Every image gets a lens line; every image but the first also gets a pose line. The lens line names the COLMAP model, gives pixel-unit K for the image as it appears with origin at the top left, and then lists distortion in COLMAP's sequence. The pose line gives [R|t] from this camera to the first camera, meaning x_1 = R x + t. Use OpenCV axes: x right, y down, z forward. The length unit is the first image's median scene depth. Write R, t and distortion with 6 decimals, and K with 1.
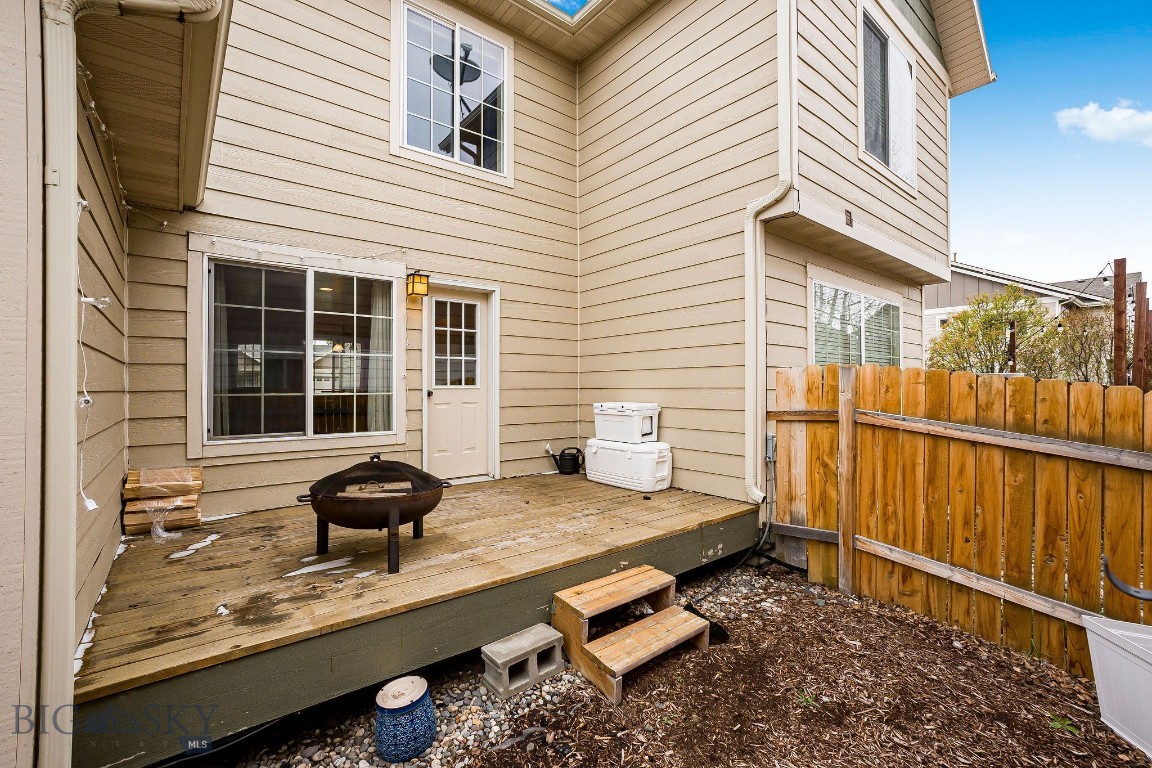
lens RADIAL K [[494.8, 0, 576.0], [0, 494.8, 384.0], [0, 0, 1]] dist [-0.001248, 0.000055]
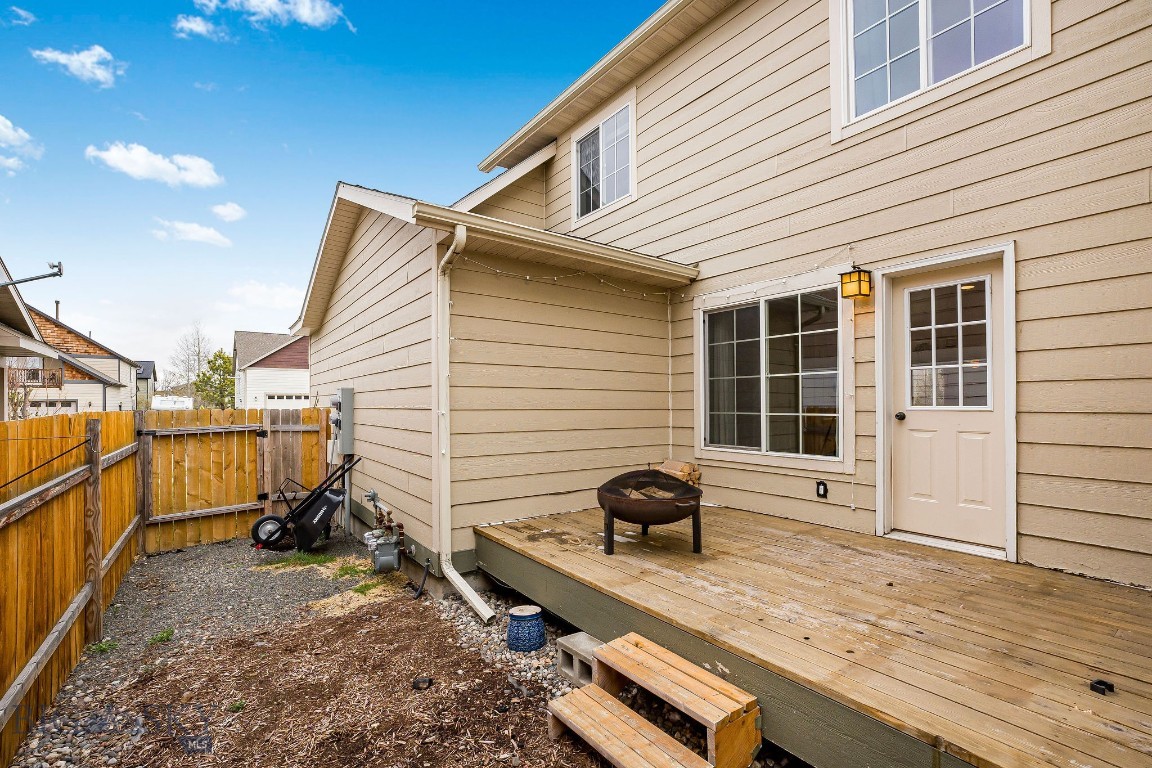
lens RADIAL K [[516.8, 0, 575.3], [0, 516.8, 408.6], [0, 0, 1]] dist [-0.000845, 0.000209]
pose [[-0.037192, 0.012203, -0.999234, 0.634040], [0.006016, 0.999910, 0.011987, -0.006727], [0.999290, -0.005566, -0.037262, 0.636118]]
